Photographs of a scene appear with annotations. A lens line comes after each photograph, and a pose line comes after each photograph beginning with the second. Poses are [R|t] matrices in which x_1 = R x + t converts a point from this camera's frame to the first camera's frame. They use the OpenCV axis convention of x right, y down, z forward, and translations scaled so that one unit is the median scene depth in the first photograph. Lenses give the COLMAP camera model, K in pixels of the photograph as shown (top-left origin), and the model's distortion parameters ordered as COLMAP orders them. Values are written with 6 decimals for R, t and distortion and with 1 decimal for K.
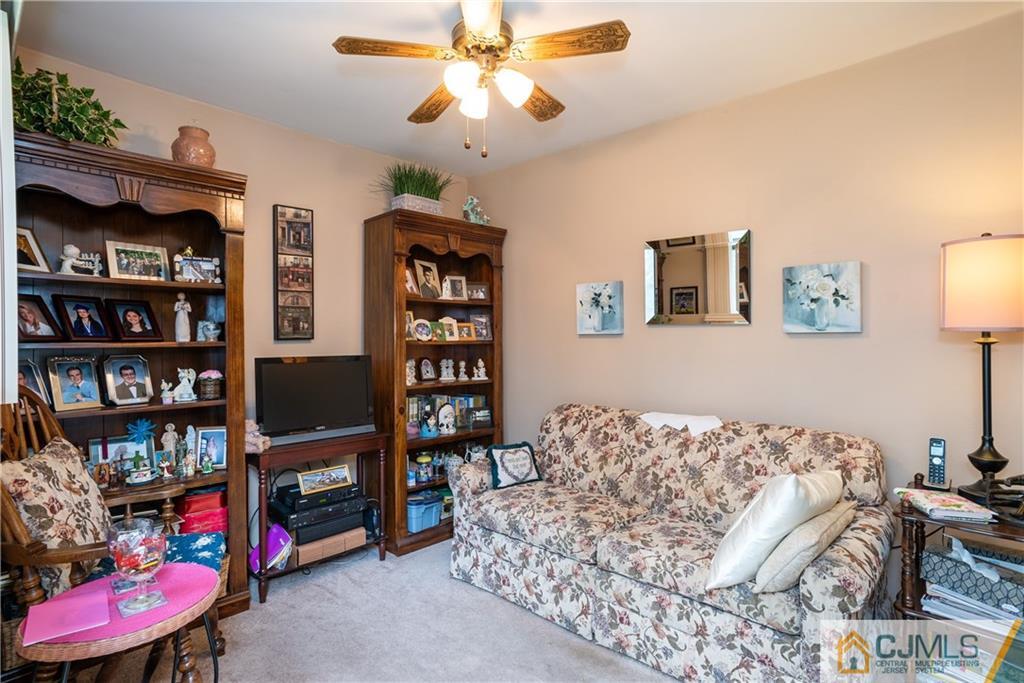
lens RADIAL K [[531.4, 0, 506.1], [0, 531.4, 336.8], [0, 0, 1]] dist [-0.003639, 0.001587]
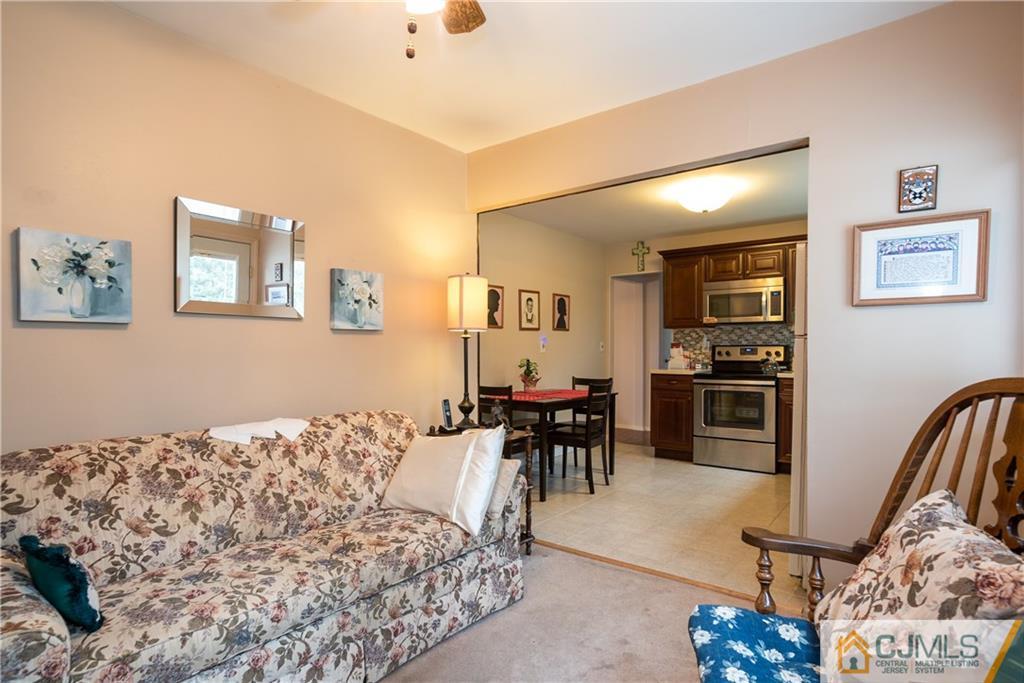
lens RADIAL K [[560.9, 0, 504.6], [0, 560.9, 348.5], [0, 0, 1]] dist [-0.015770, 0.001473]
pose [[-0.106573, -0.001045, 0.994304, -0.675066], [0.000306, 0.999999, 0.001084, 0.033348], [-0.994305, 0.000420, -0.106573, 0.805474]]
